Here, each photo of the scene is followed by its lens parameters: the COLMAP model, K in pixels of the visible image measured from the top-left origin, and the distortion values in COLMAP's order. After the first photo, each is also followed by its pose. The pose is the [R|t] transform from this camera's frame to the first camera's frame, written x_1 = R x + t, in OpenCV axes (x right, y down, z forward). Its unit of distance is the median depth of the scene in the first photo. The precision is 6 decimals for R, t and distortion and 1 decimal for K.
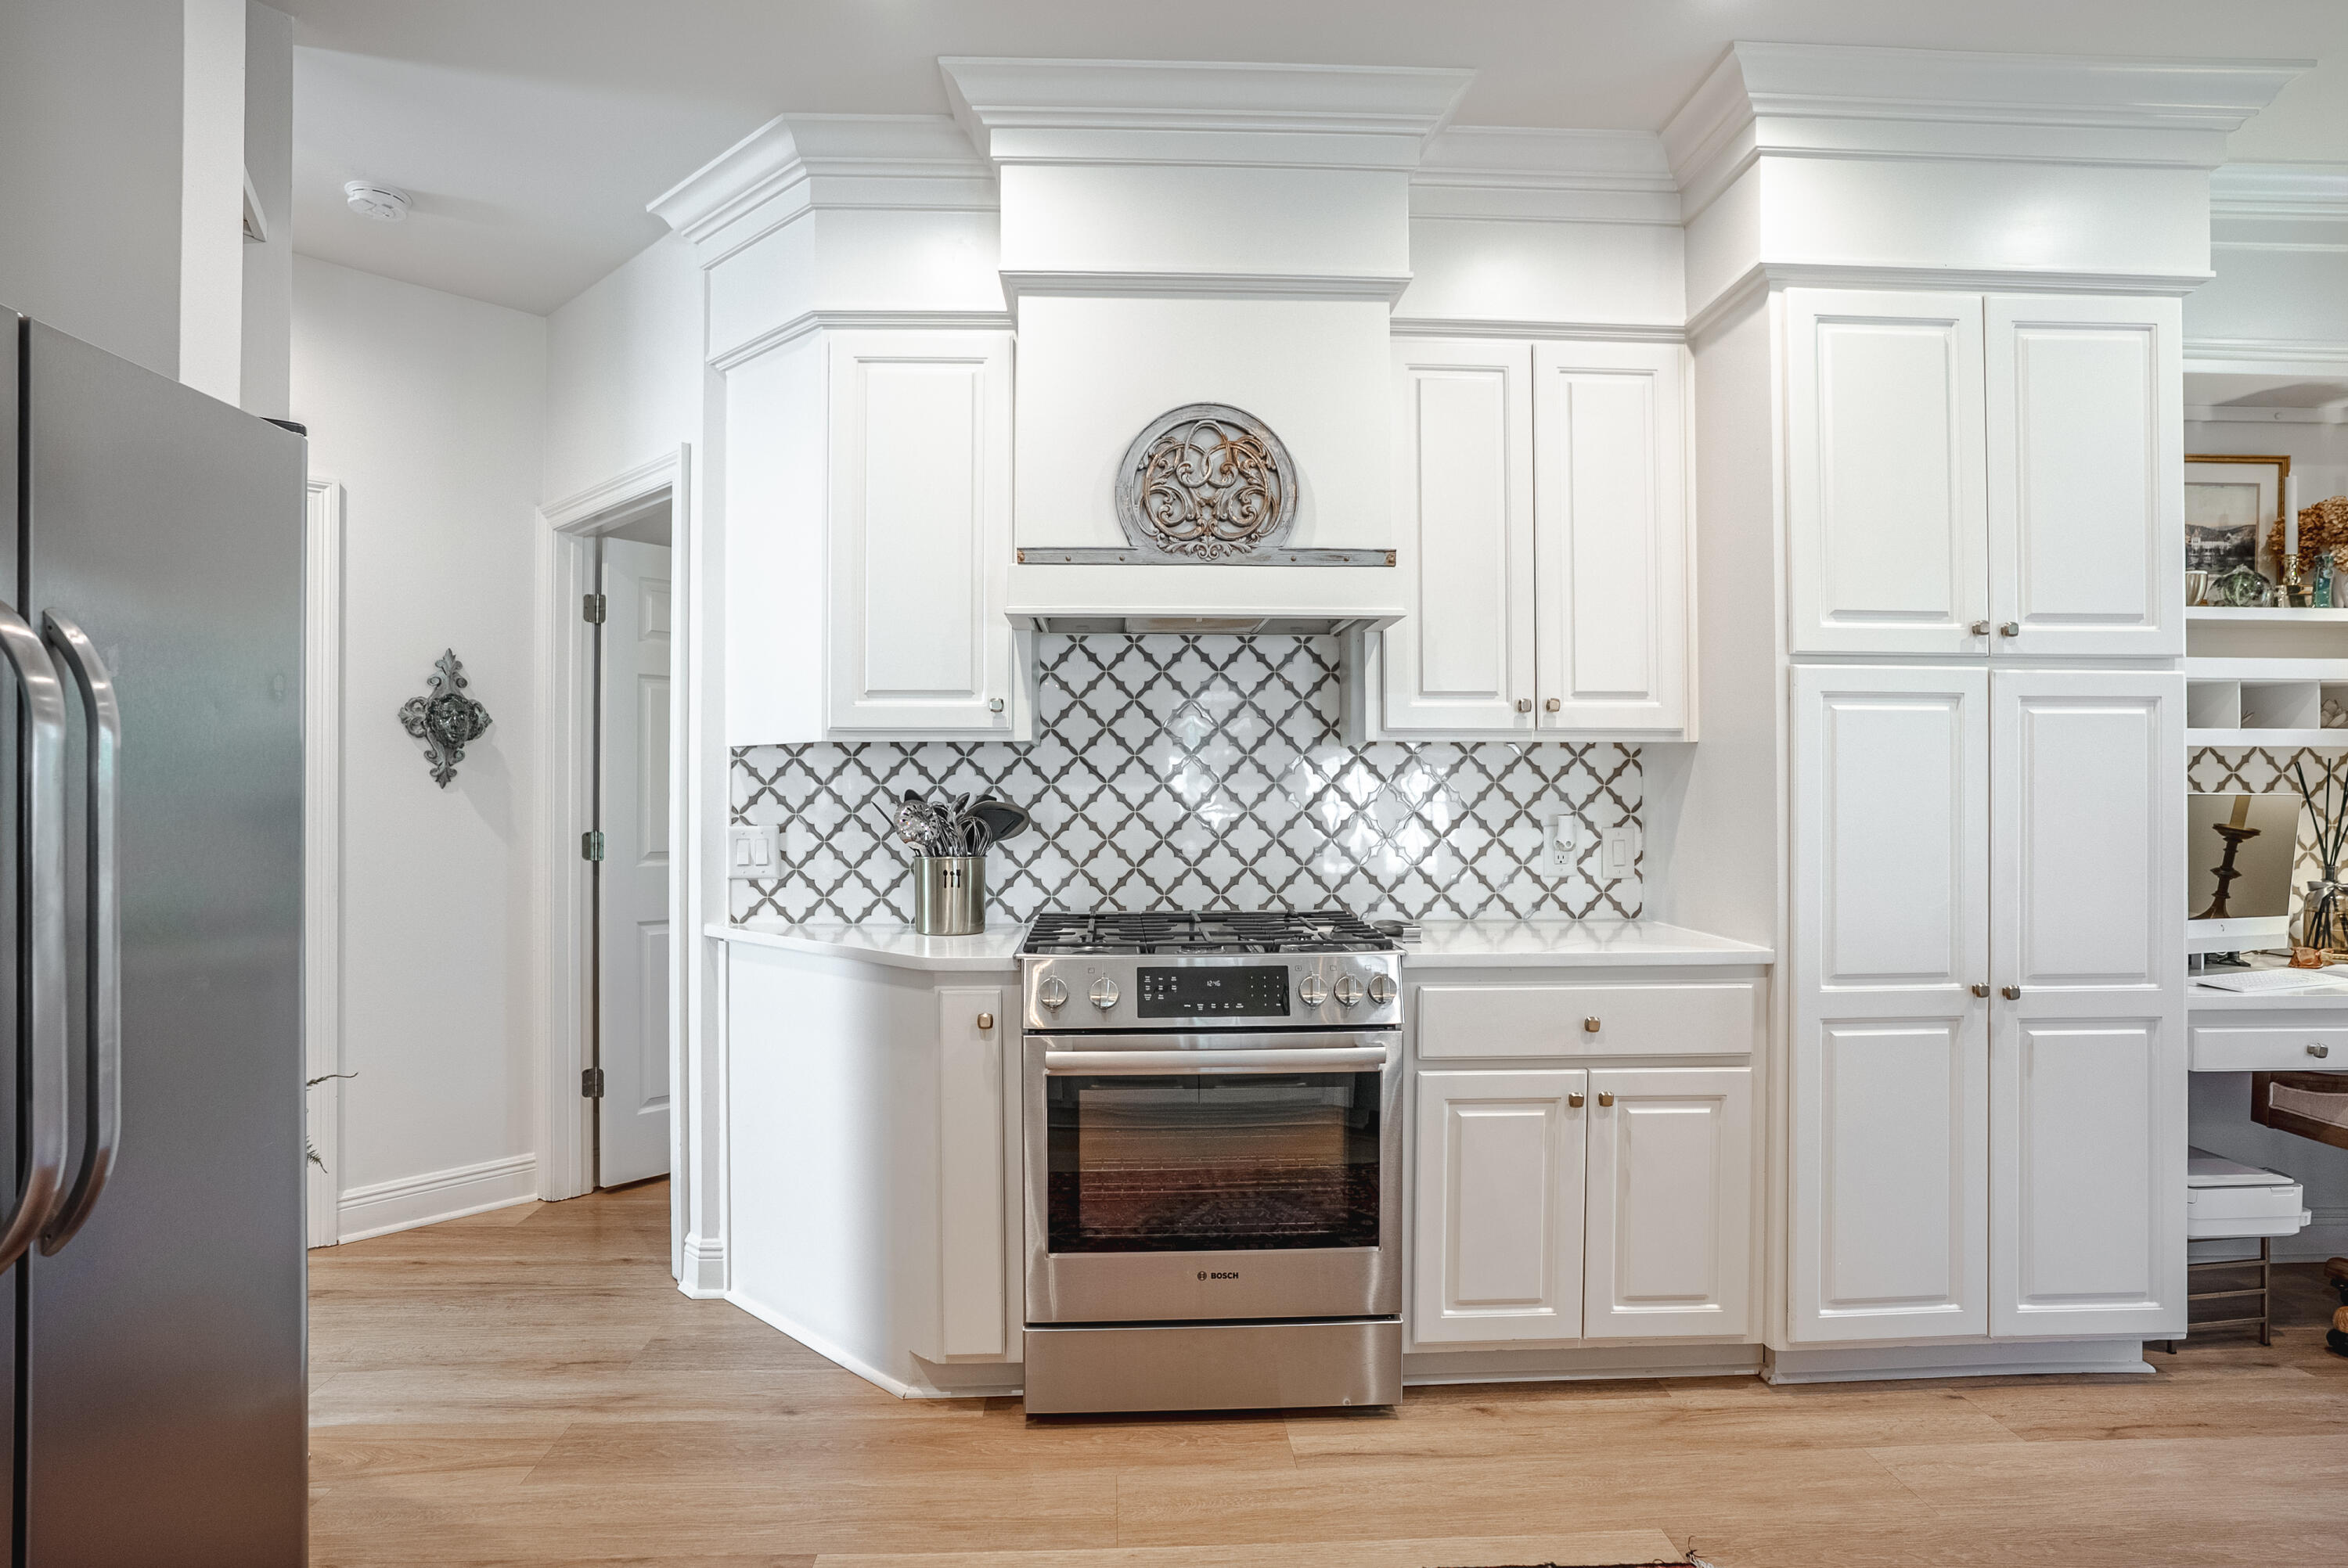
lens RADIAL K [[1217.9, 0, 1169.8], [0, 1217.9, 781.7], [0, 0, 1]] dist [-0.027492, 0.001279]
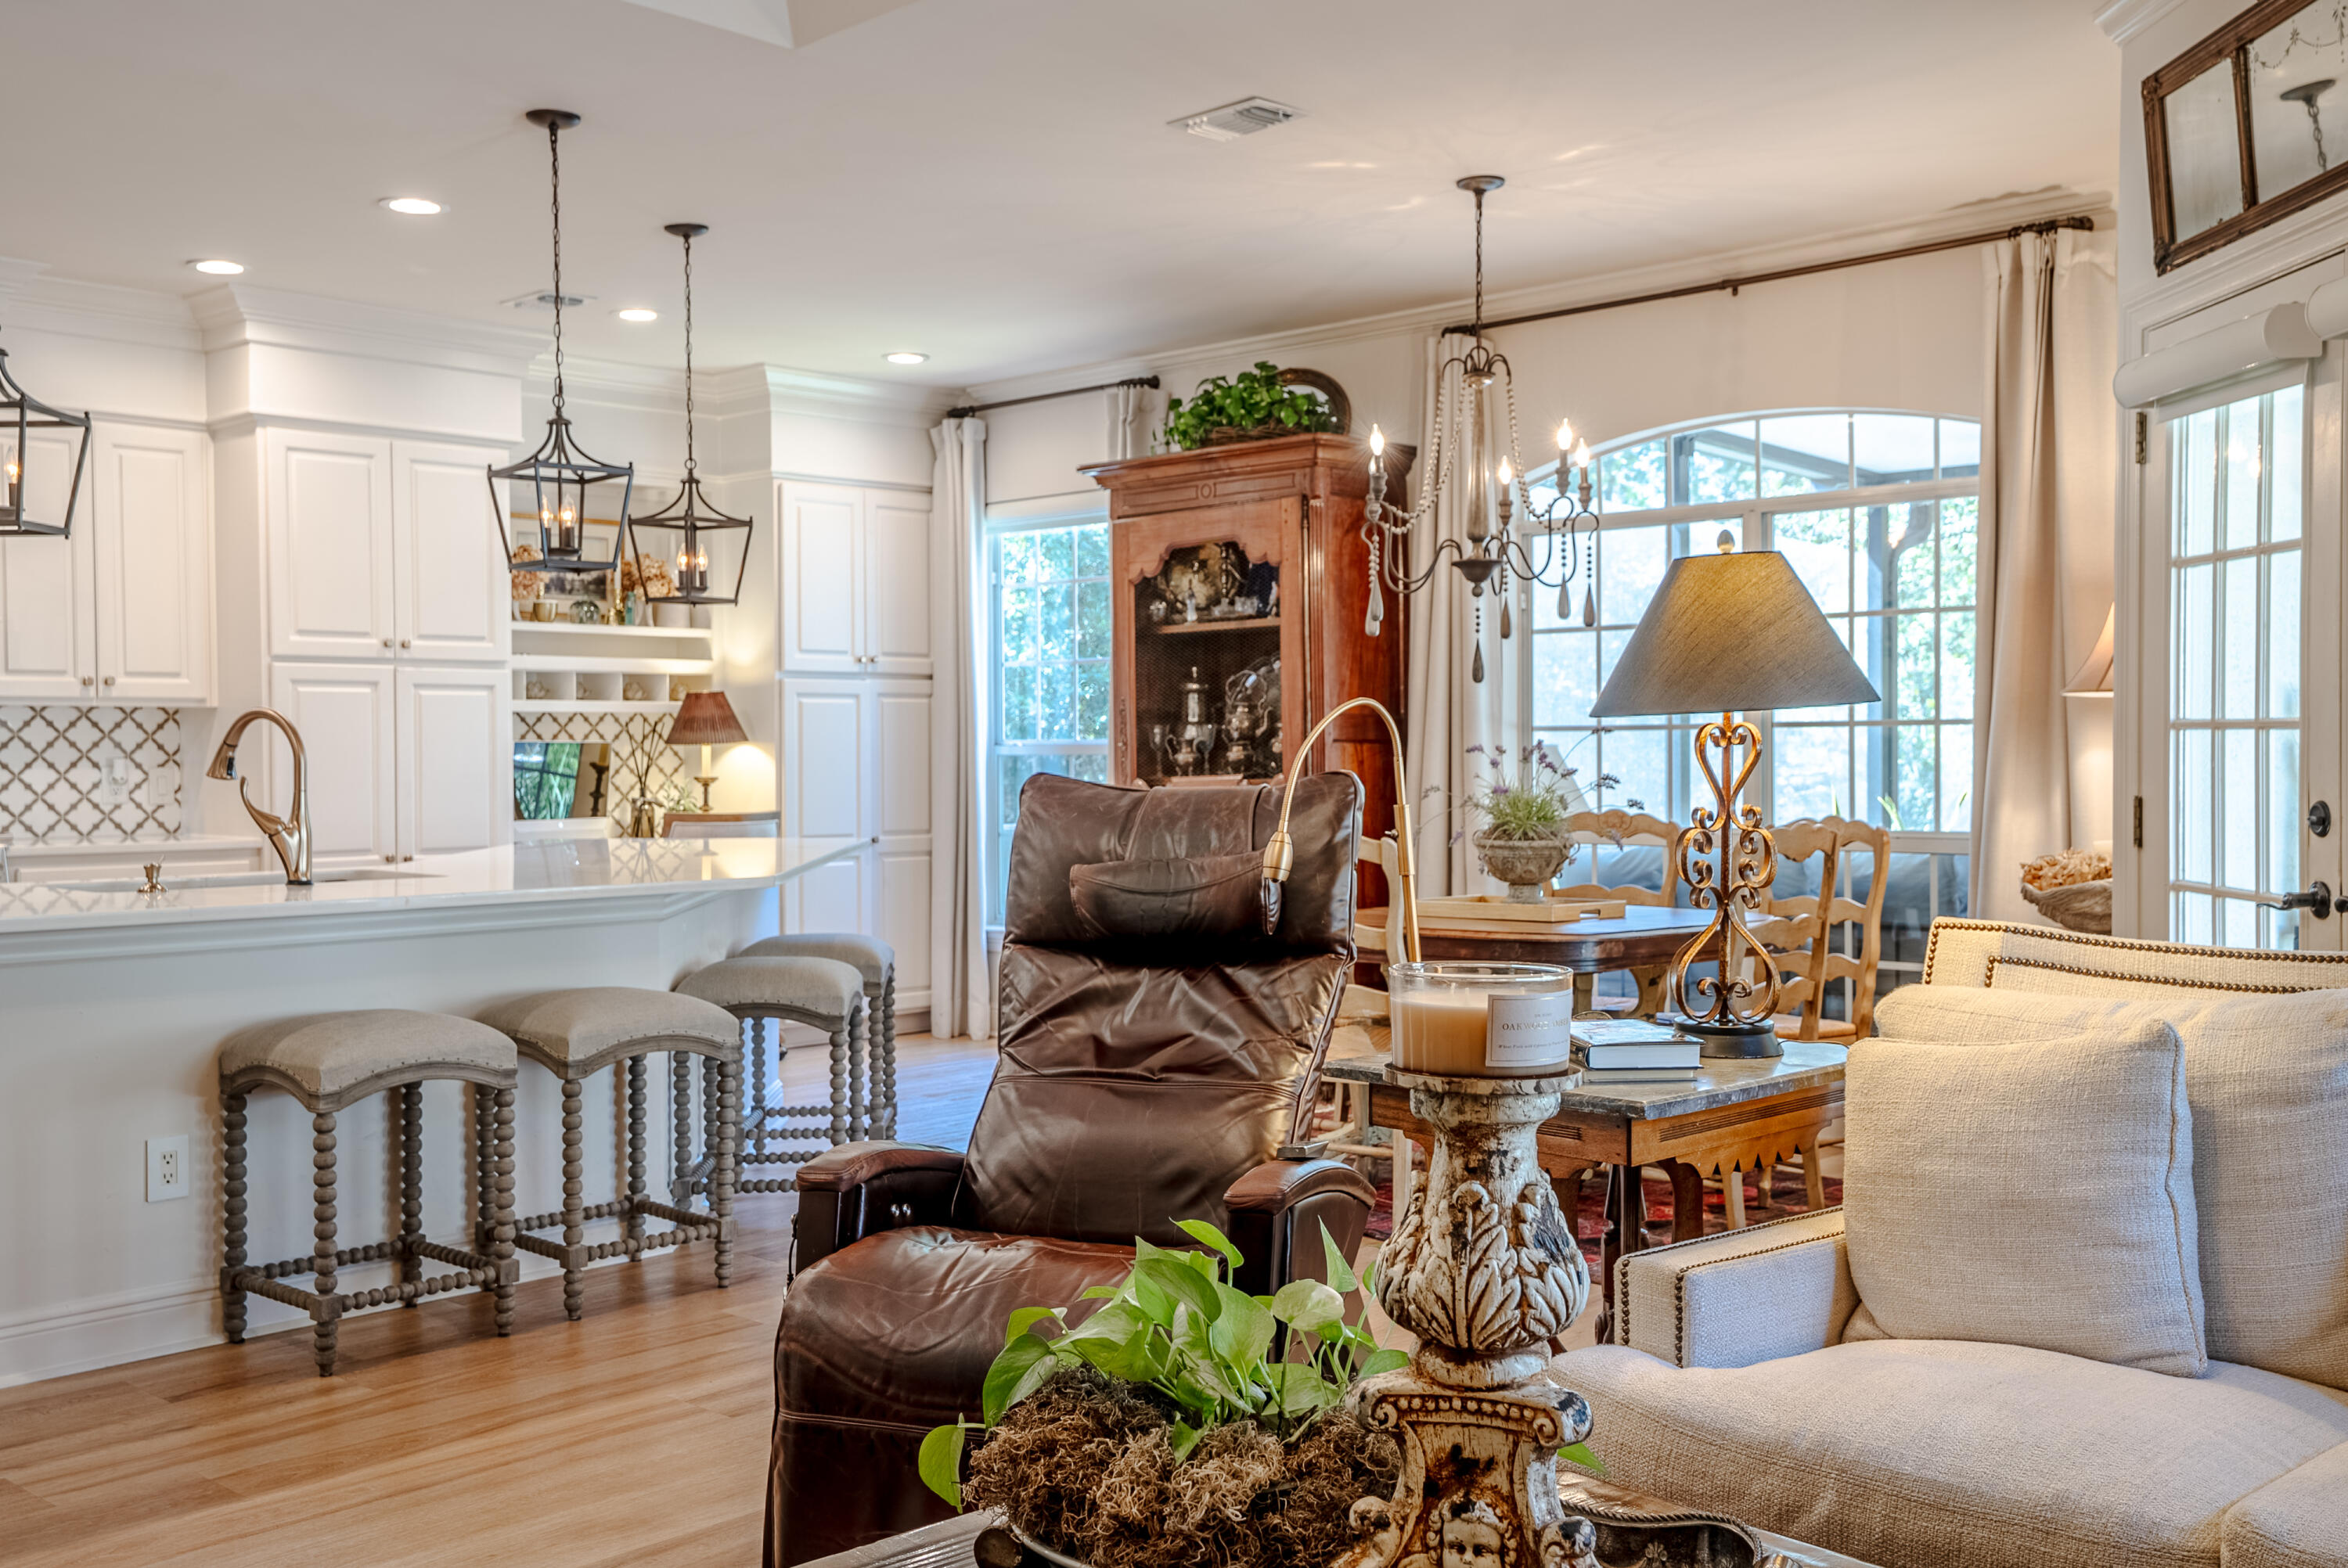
lens RADIAL K [[2264.7, 0, 1174.3], [0, 2264.7, 759.4], [0, 0, 1]] dist [0.097922, 0.000000]
pose [[0.733387, -0.008552, 0.679758, -0.607746], [-0.000490, 0.999914, 0.013108, -0.006343], [-0.679811, -0.009947, 0.733319, -1.823162]]
